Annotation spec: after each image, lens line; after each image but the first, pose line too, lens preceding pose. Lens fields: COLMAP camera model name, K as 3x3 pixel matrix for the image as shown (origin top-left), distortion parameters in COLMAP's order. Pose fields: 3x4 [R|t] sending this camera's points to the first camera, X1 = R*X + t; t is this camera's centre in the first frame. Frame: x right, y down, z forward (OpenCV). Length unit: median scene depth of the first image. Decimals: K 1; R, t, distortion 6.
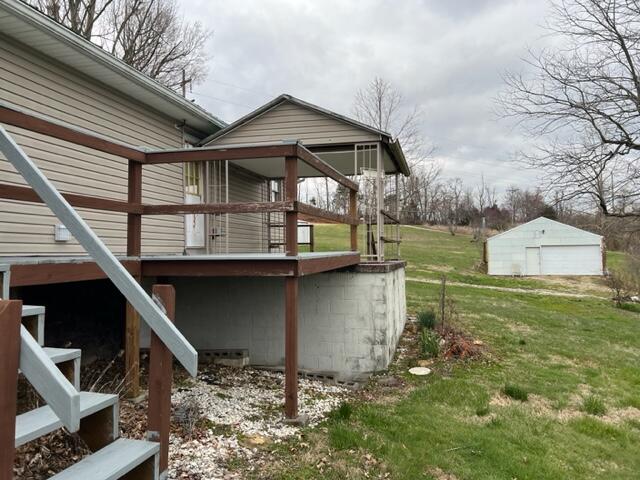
lens RADIAL K [[483.6, 0, 316.9], [0, 483.6, 239.6], [0, 0, 1]] dist [0.032512, -0.021551]
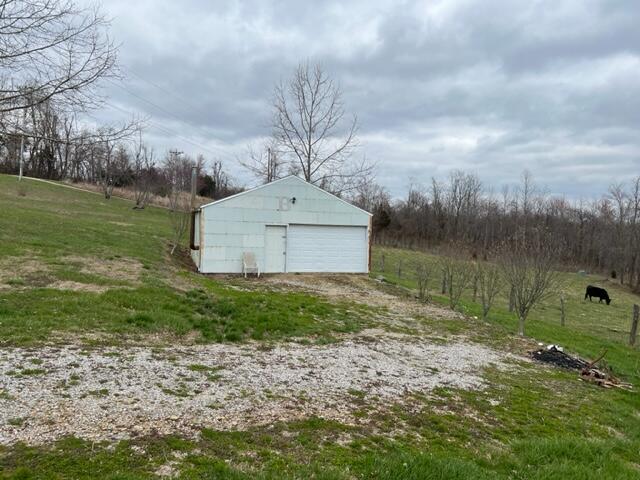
lens RADIAL K [[483.6, 0, 316.3], [0, 483.6, 239.9], [0, 0, 1]] dist [0.032512, -0.021551]
pose [[0.760985, 0.022649, 0.648374, 0.037642], [-0.065771, 0.996935, 0.042369, 0.001871], [-0.645427, -0.074886, 0.760142, 0.193003]]
